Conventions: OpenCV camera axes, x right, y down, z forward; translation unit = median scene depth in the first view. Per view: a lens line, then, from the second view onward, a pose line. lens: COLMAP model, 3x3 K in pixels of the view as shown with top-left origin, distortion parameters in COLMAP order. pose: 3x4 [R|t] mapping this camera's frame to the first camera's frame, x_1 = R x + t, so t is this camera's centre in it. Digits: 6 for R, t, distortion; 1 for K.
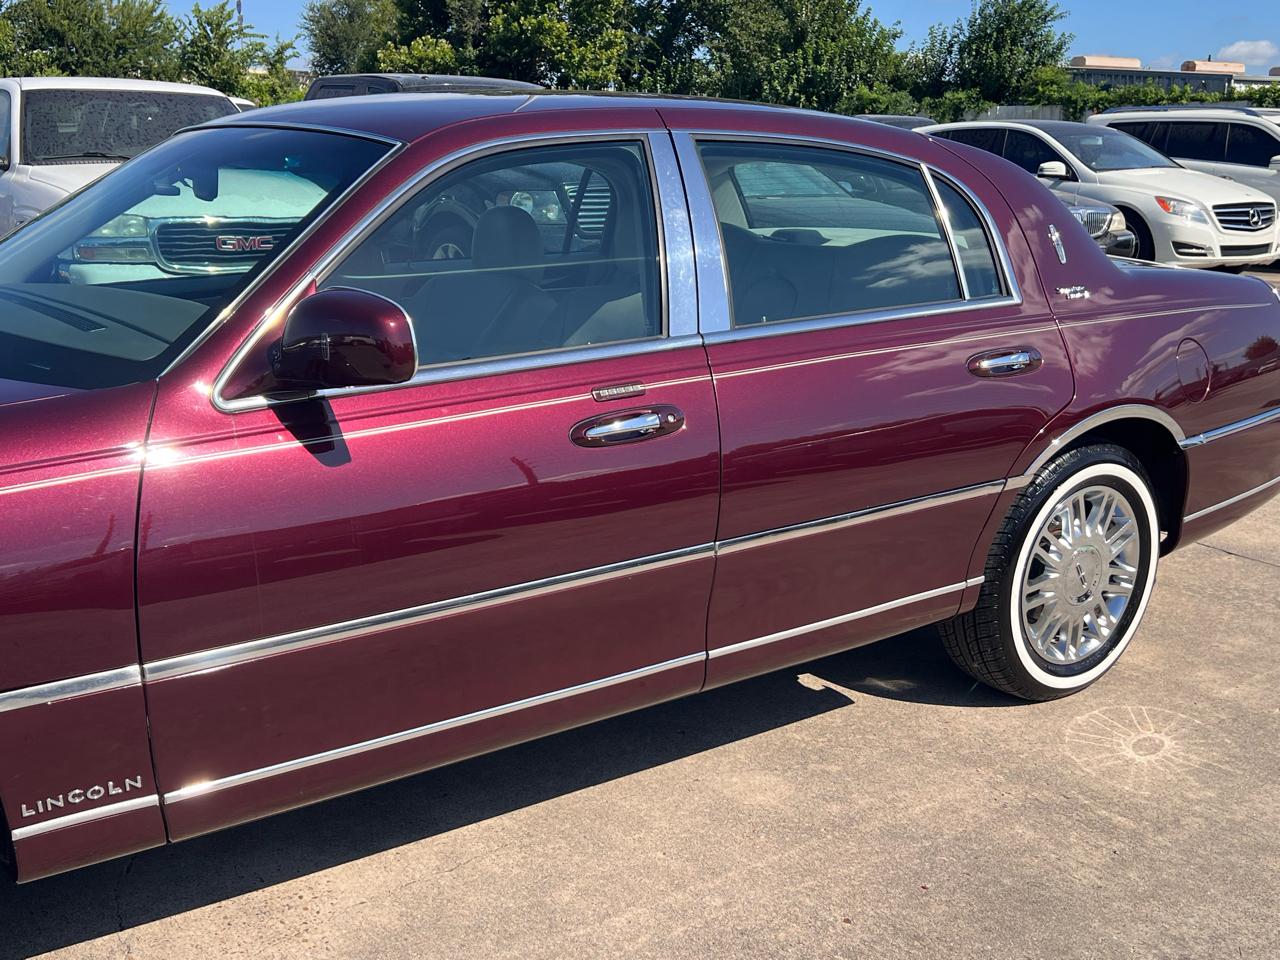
lens RADIAL K [[1414.7, 0, 632.6], [0, 1414.7, 477.8], [0, 0, 1]] dist [0.068621, -0.123561]
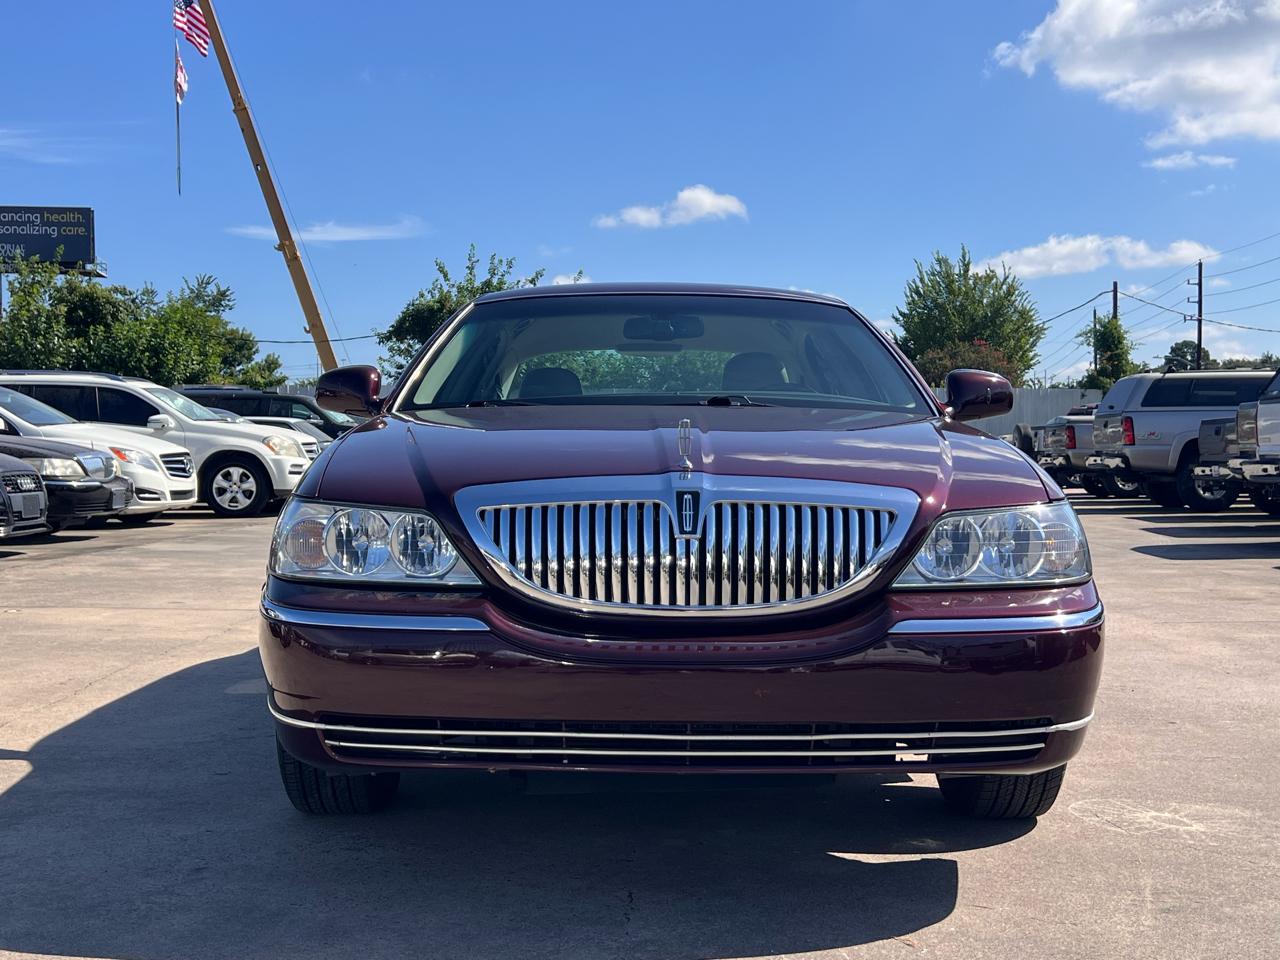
lens RADIAL K [[1531.2, 0, 649.3], [0, 1531.2, 481.8], [0, 0, 1]] dist [0.173466, -0.536783]
pose [[0.580409, -0.021765, 0.814034, -0.244458], [0.185120, 0.976997, -0.105869, 0.017683], [-0.793004, 0.212141, 0.571087, 0.019393]]
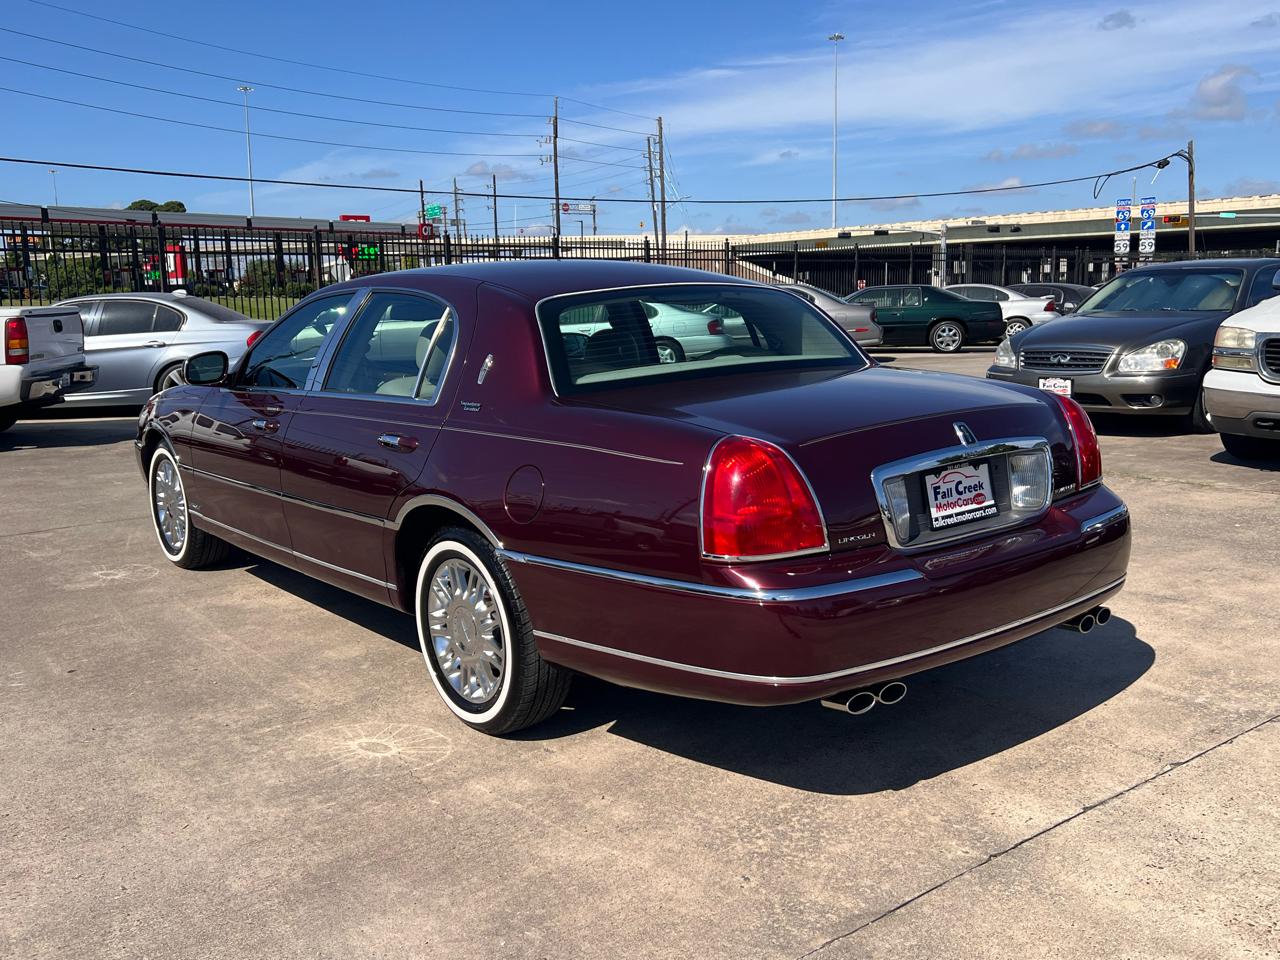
lens RADIAL K [[1163.7, 0, 628.7], [0, 1163.7, 484.1], [0, 0, 1]] dist [0.105764, -0.216576]
pose [[0.037387, 0.156537, -0.986964, 0.238680], [-0.198920, 0.969055, 0.146161, -0.042849], [0.979302, 0.190862, 0.067368, 0.189535]]
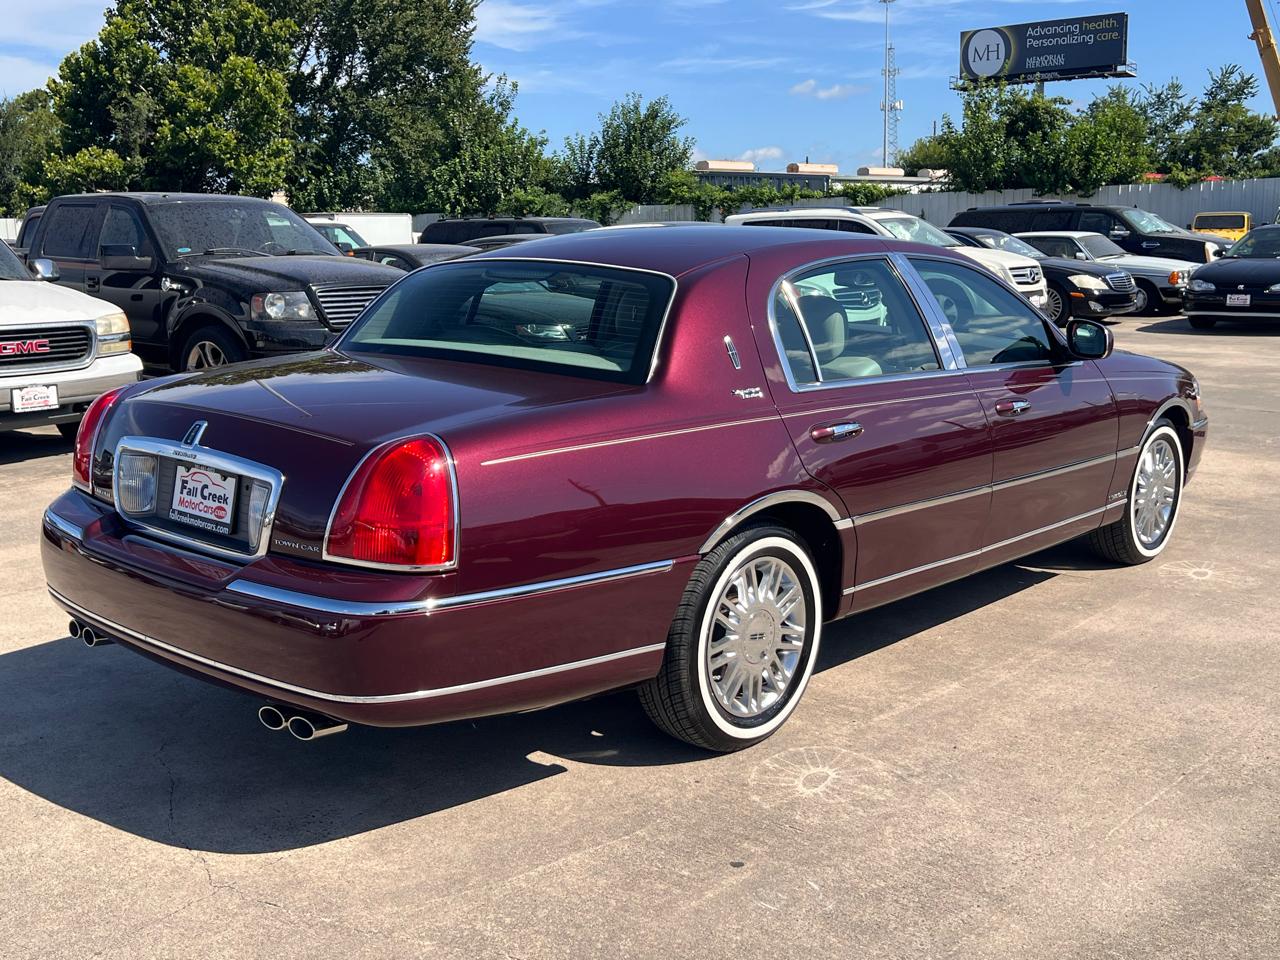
lens RADIAL K [[1324.9, 0, 637.6], [0, 1324.9, 501.5], [0, 0, 1]] dist [0.088943, -0.183710]
pose [[0.969200, -0.072059, 0.235497, -0.027892], [0.080708, 0.996364, -0.027285, 0.006974], [-0.232674, 0.045451, 0.971492, -0.044489]]
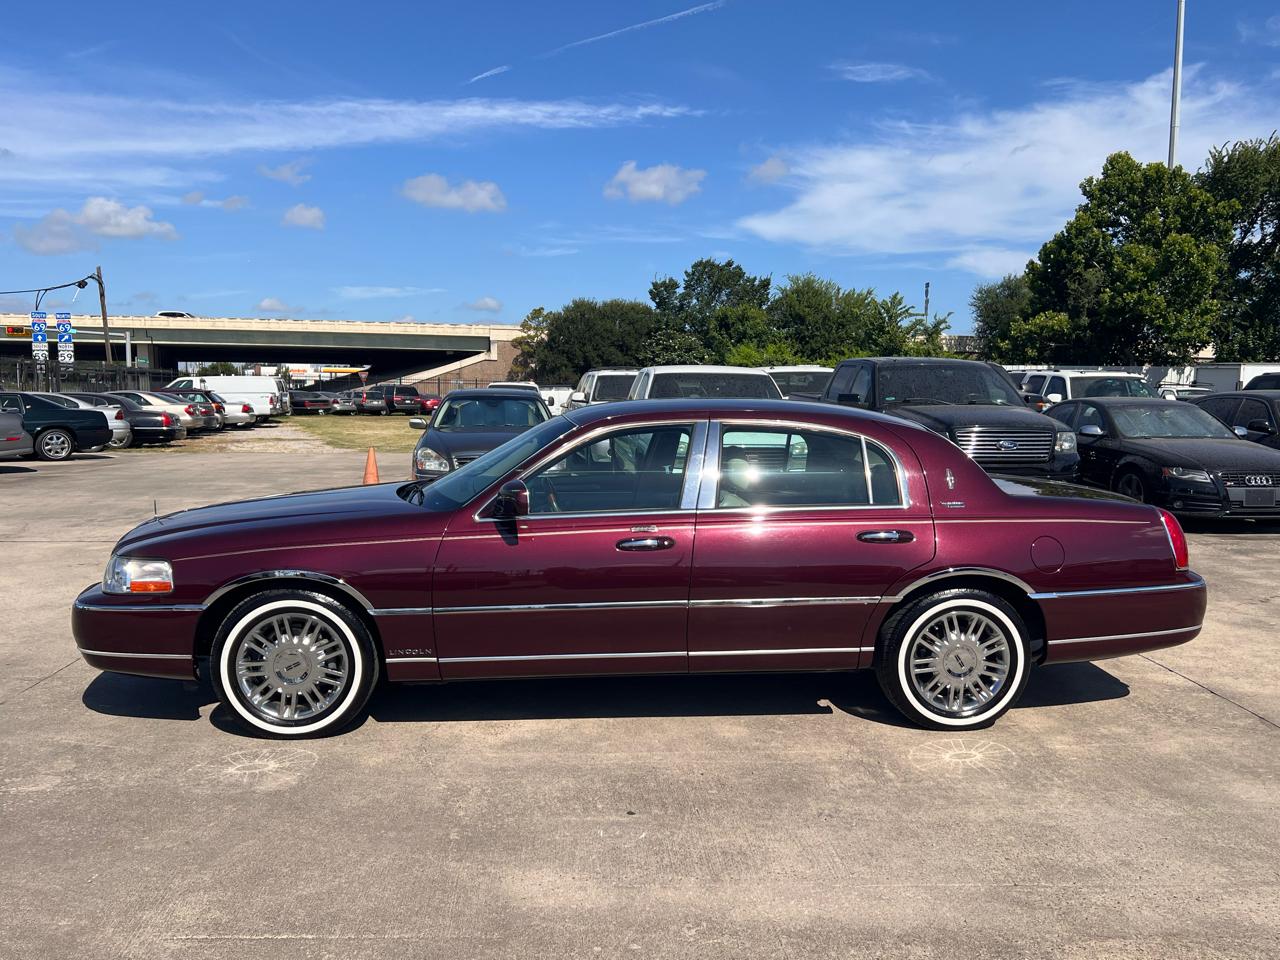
lens RADIAL K [[1070.4, 0, 643.7], [0, 1070.4, 459.3], [0, 0, 1]] dist [0.089139, -0.134994]
pose [[0.863714, 0.036335, -0.502671, 0.117216], [-0.117224, 0.984526, -0.130256, 0.007563], [0.490160, 0.171429, 0.854608, -0.073336]]
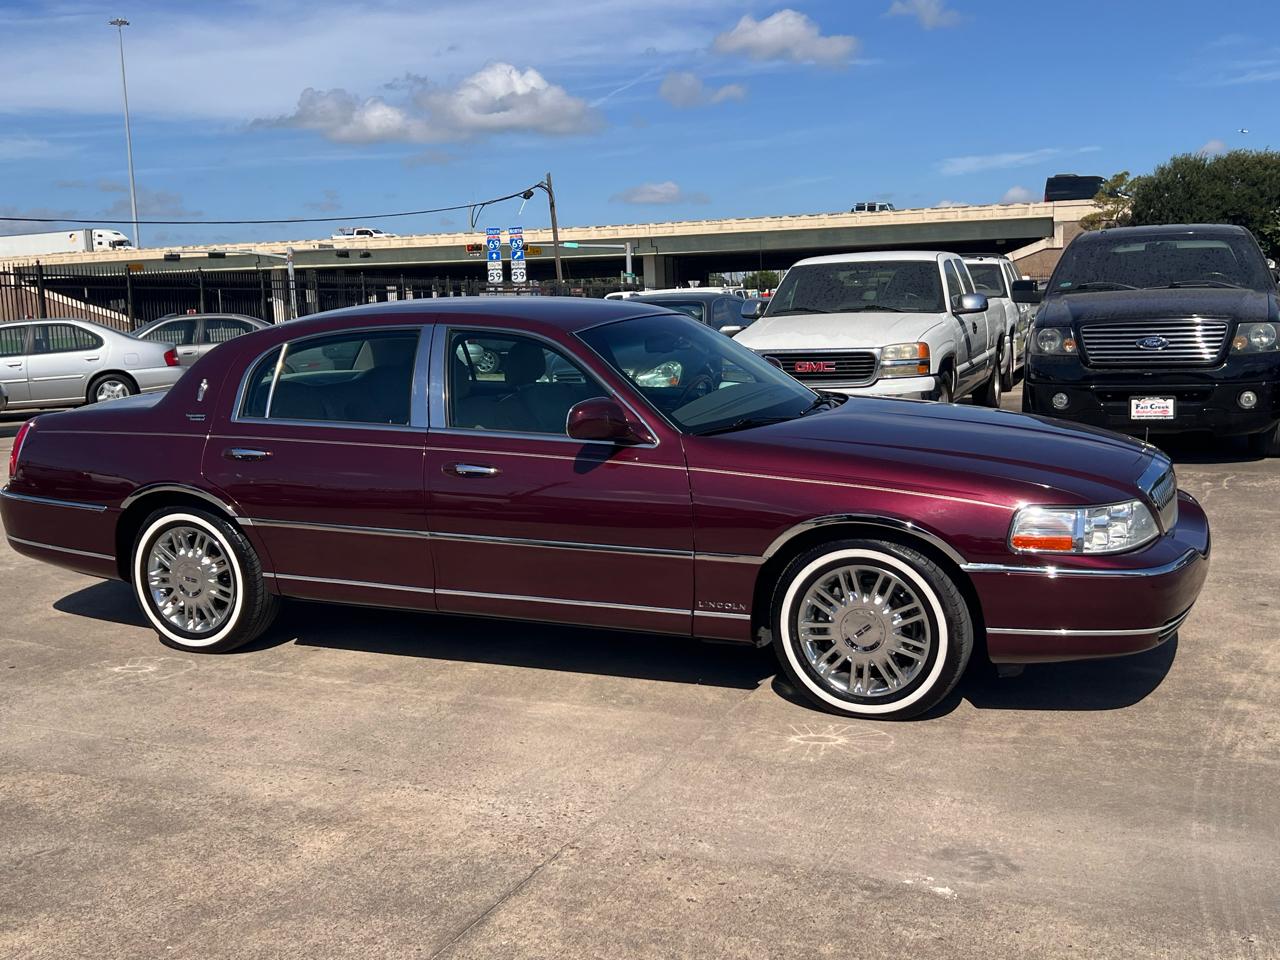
lens RADIAL K [[1350.7, 0, 645.0], [0, 1350.7, 492.1], [0, 0, 1]] dist [0.154987, -0.399089]
pose [[0.535762, 0.094962, -0.839012, 0.331390], [-0.152758, 0.988160, 0.014298, -0.015529], [0.830436, 0.120505, 0.543925, 0.055653]]
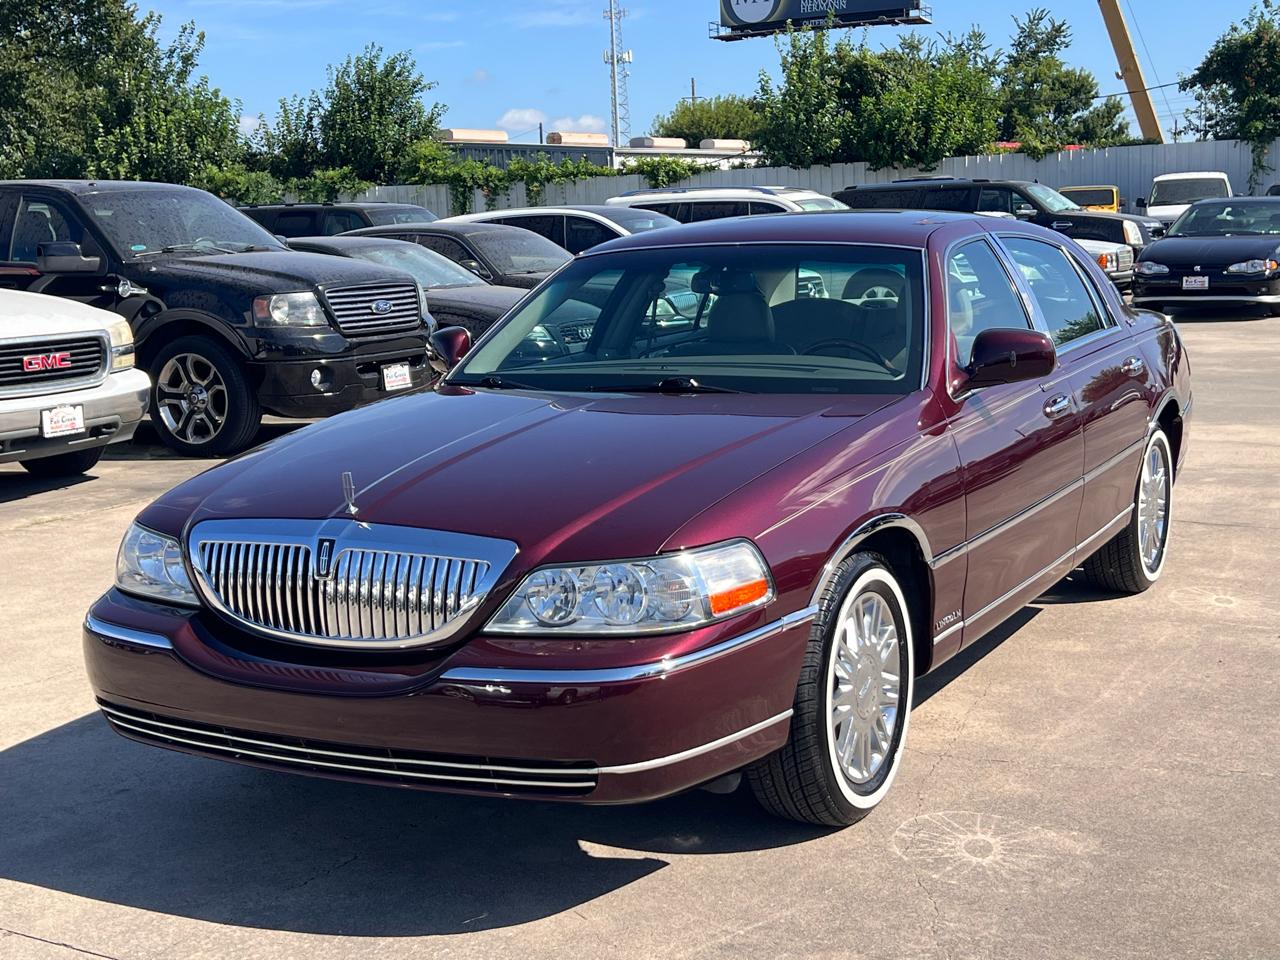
lens RADIAL K [[1744.9, 0, 657.5], [0, 1744.9, 478.2], [0, 0, 1]] dist [0.200072, -0.650506]
pose [[0.899726, -0.102830, 0.424170, -0.173927], [0.140477, 0.988362, -0.058366, 0.013686], [-0.413231, 0.112099, 0.903700, -0.089666]]
